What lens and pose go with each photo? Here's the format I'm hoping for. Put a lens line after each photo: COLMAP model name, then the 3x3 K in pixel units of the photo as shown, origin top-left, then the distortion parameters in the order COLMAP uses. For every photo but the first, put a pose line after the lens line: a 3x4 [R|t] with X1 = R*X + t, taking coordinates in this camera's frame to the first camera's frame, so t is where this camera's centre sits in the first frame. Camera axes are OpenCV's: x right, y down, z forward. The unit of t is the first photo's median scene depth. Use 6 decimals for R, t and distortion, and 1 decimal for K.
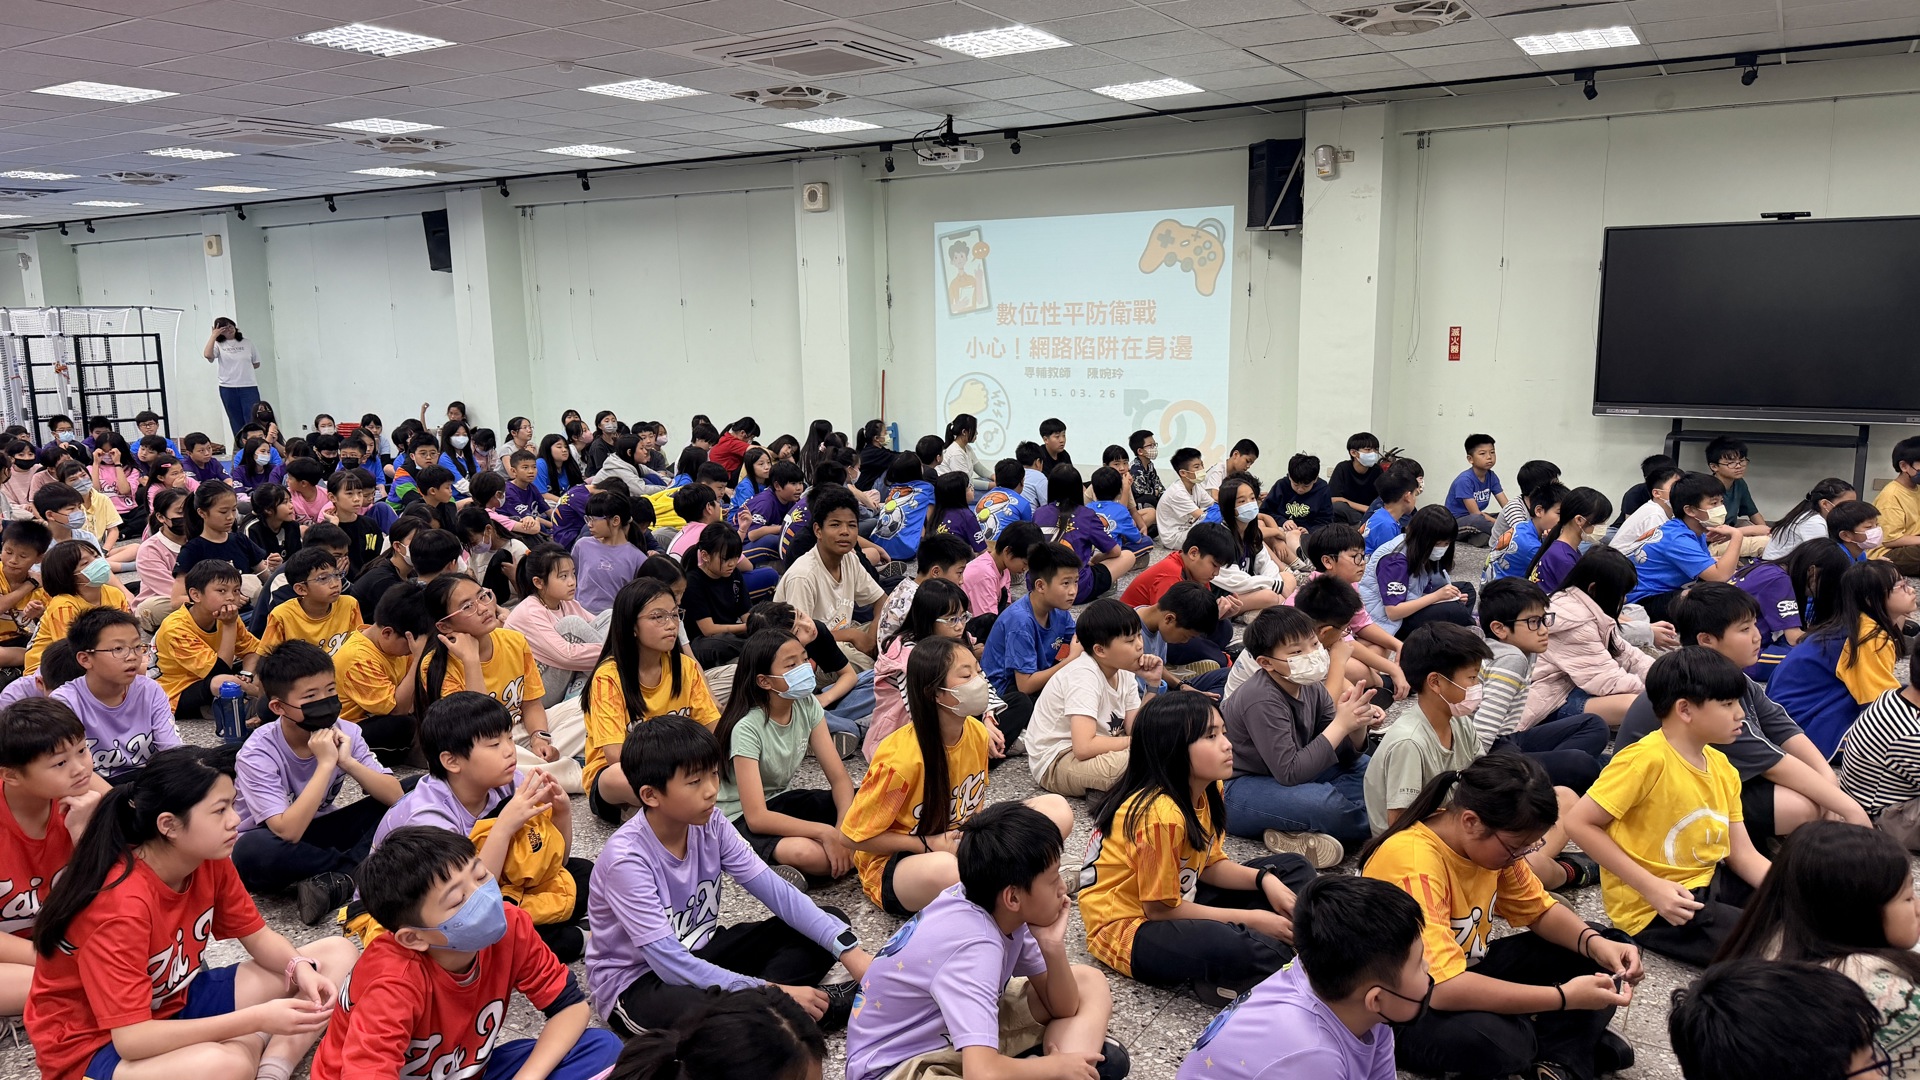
lens RADIAL K [[1310.7, 0, 907.5], [0, 1310.7, 539.5], [0, 0, 1]] dist [0.075329, -0.086616]
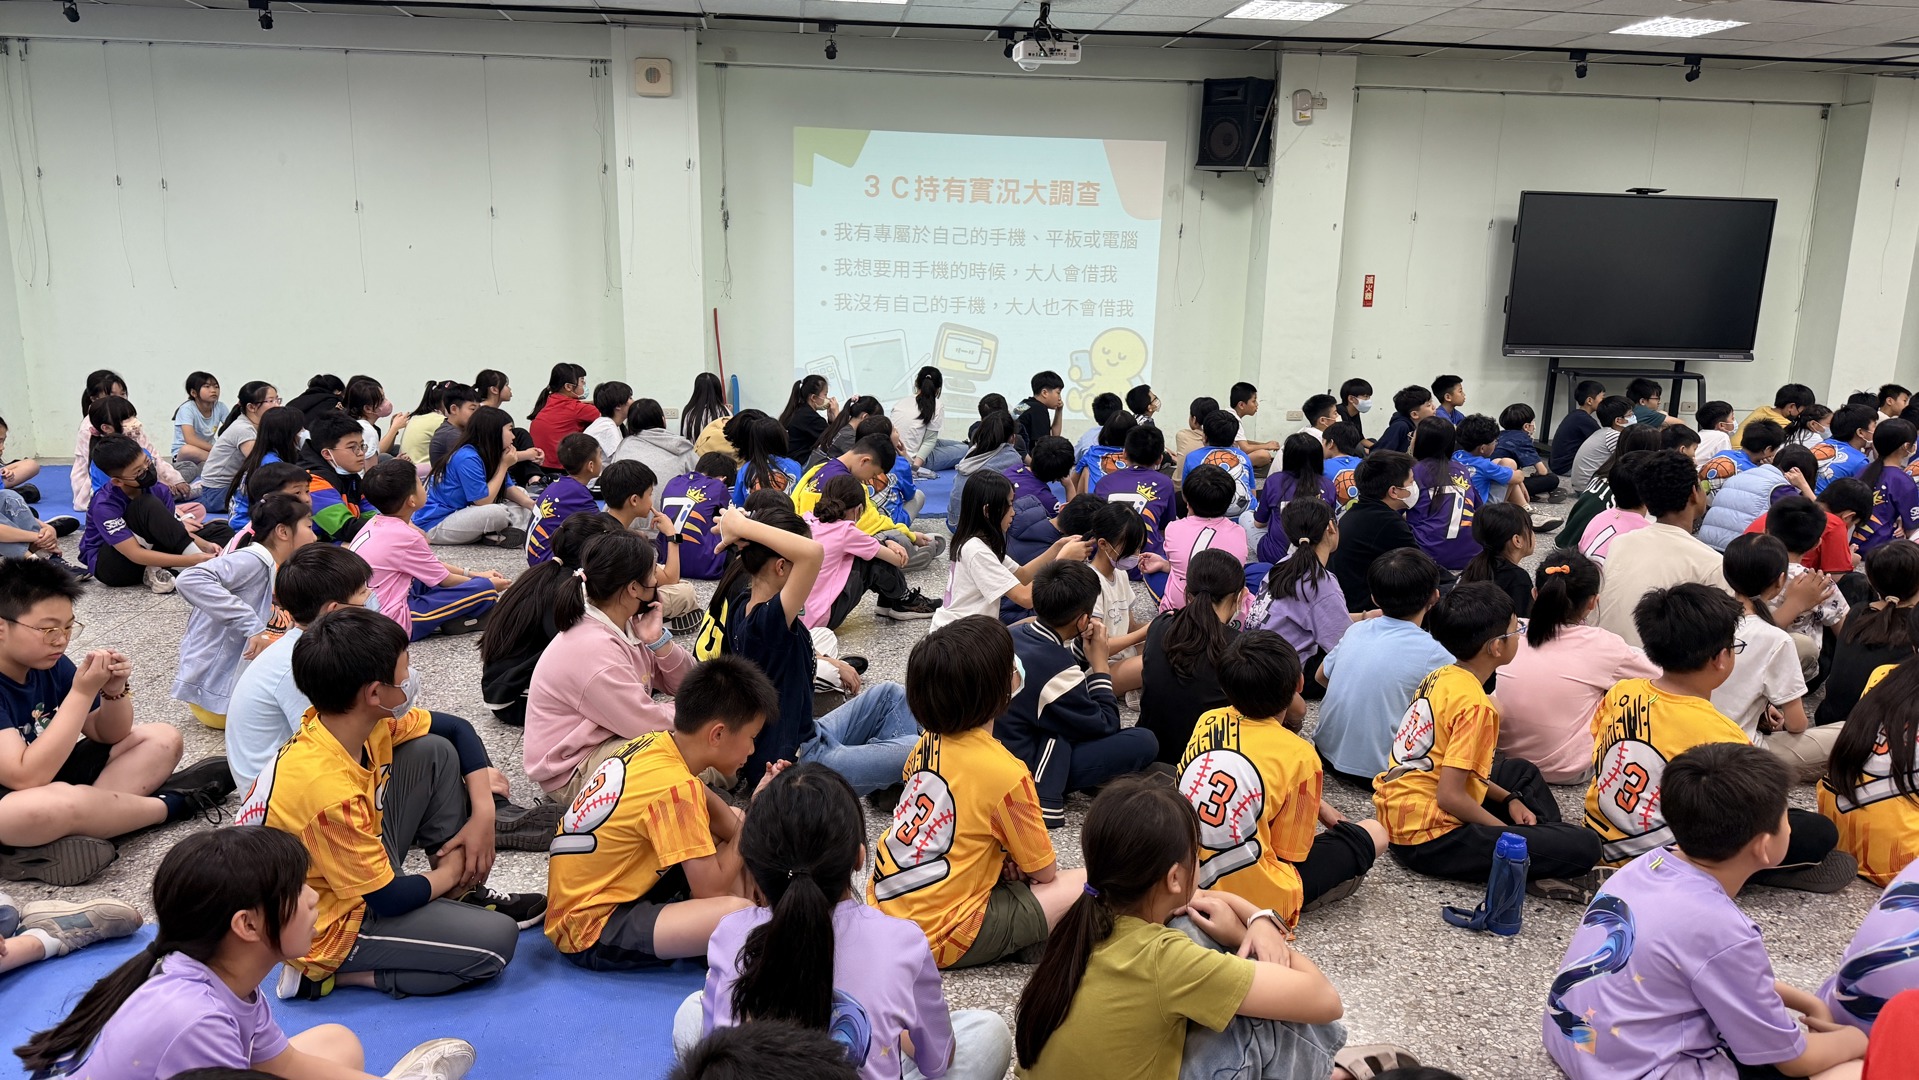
lens RADIAL K [[1361.1, 0, 938.7], [0, 1361.1, 543.5], [0, 0, 1]] dist [0.019469, -0.002387]
pose [[0.768836, -0.105943, 0.630609, -0.580227], [0.075513, 0.994322, 0.074981, -0.054303], [-0.634972, -0.010029, 0.772470, 0.371026]]
